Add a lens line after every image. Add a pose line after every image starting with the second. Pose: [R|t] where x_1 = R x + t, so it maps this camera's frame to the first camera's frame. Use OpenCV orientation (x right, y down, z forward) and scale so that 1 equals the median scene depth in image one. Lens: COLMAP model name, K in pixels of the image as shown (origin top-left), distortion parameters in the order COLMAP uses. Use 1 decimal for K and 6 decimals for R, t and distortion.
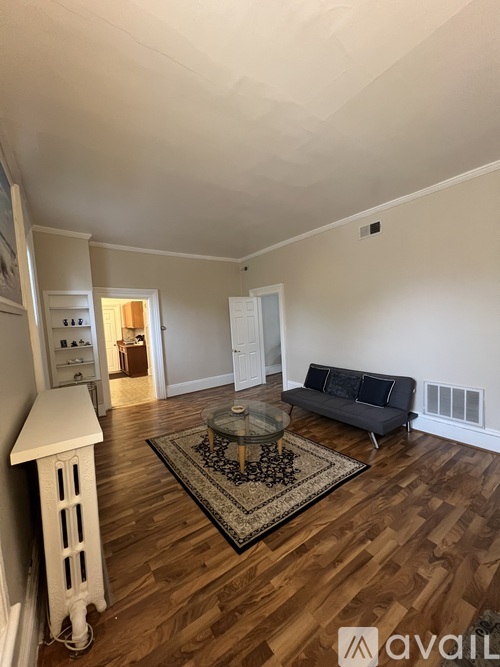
lens RADIAL K [[265.7, 0, 248.6], [0, 265.7, 333.9], [0, 0, 1]] dist [-0.000229, 0.000044]
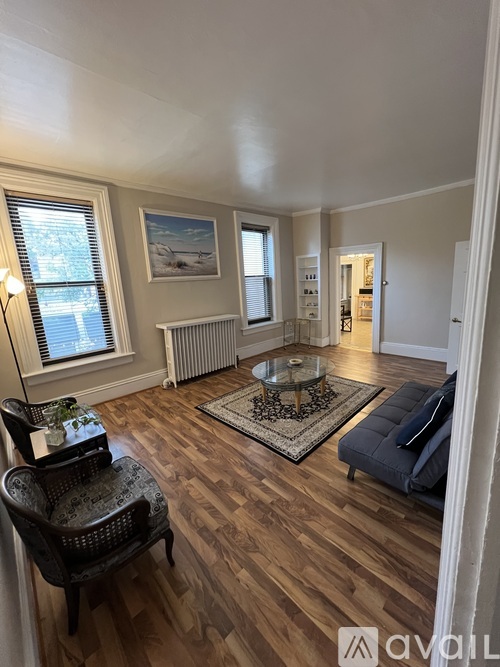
lens RADIAL K [[265.7, 0, 248.6], [0, 265.7, 333.9], [0, 0, 1]] dist [-0.000229, 0.000044]
pose [[0.148737, 0.233344, -0.960952, 1.192073], [-0.017593, 0.972231, 0.233360, -0.120100], [0.988720, -0.017804, 0.148711, 0.732019]]
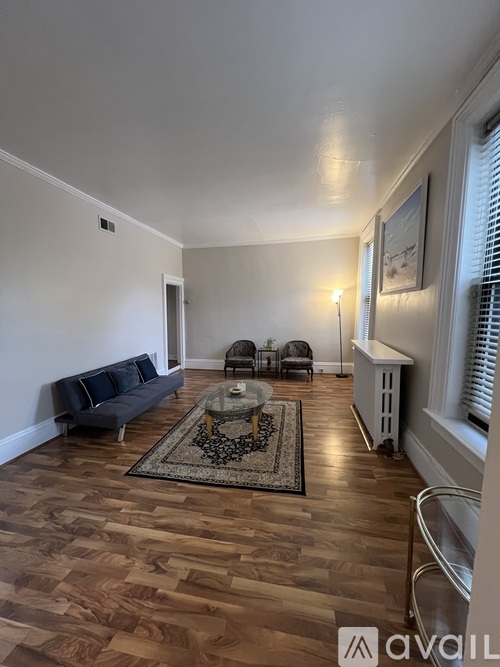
lens RADIAL K [[265.7, 0, 248.6], [0, 265.7, 333.9], [0, 0, 1]] dist [-0.000229, 0.000044]
pose [[-0.684457, -0.024804, 0.728632, -0.968435], [0.081908, 0.990477, 0.110659, -0.058453], [-0.724438, 0.135422, -0.675907, 1.919683]]
